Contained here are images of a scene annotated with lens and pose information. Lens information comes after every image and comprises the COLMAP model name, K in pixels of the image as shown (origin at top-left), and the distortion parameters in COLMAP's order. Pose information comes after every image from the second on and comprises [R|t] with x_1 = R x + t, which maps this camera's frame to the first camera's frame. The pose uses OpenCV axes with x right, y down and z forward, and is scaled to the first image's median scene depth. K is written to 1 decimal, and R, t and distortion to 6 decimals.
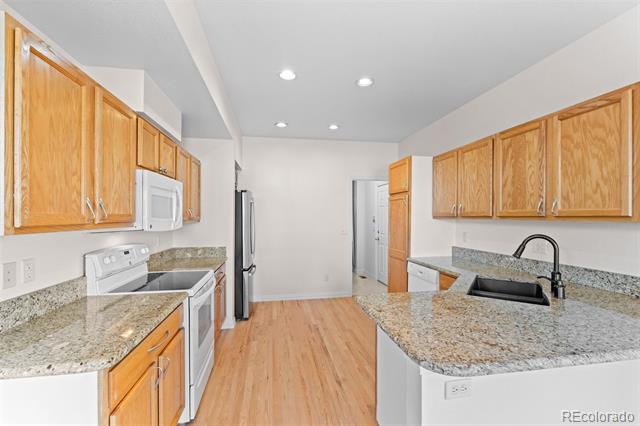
lens RADIAL K [[282.8, 0, 319.3], [0, 282.8, 214.9], [0, 0, 1]] dist [-0.002303, -0.000416]
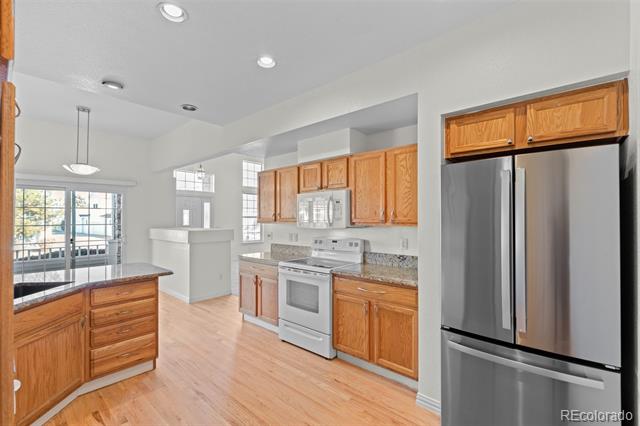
lens RADIAL K [[282.8, 0, 319.3], [0, 282.8, 214.9], [0, 0, 1]] dist [-0.002303, -0.000416]
pose [[-0.780050, -0.004989, -0.625697, 0.342322], [0.003635, 0.999915, -0.012505, 0.000640], [0.625706, -0.012029, -0.779966, 1.946467]]
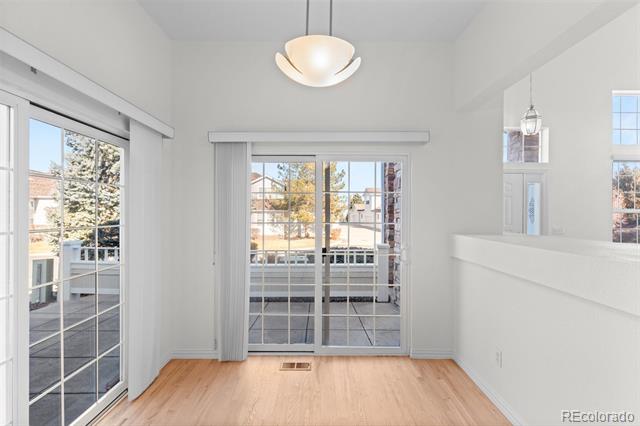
lens RADIAL K [[282.8, 0, 319.3], [0, 282.8, 214.9], [0, 0, 1]] dist [-0.002303, -0.000416]
pose [[-0.986551, -0.004980, 0.163376, 0.295668], [-0.004313, 0.999981, 0.004439, 0.002283], [-0.163395, 0.003675, -0.986554, 0.339202]]
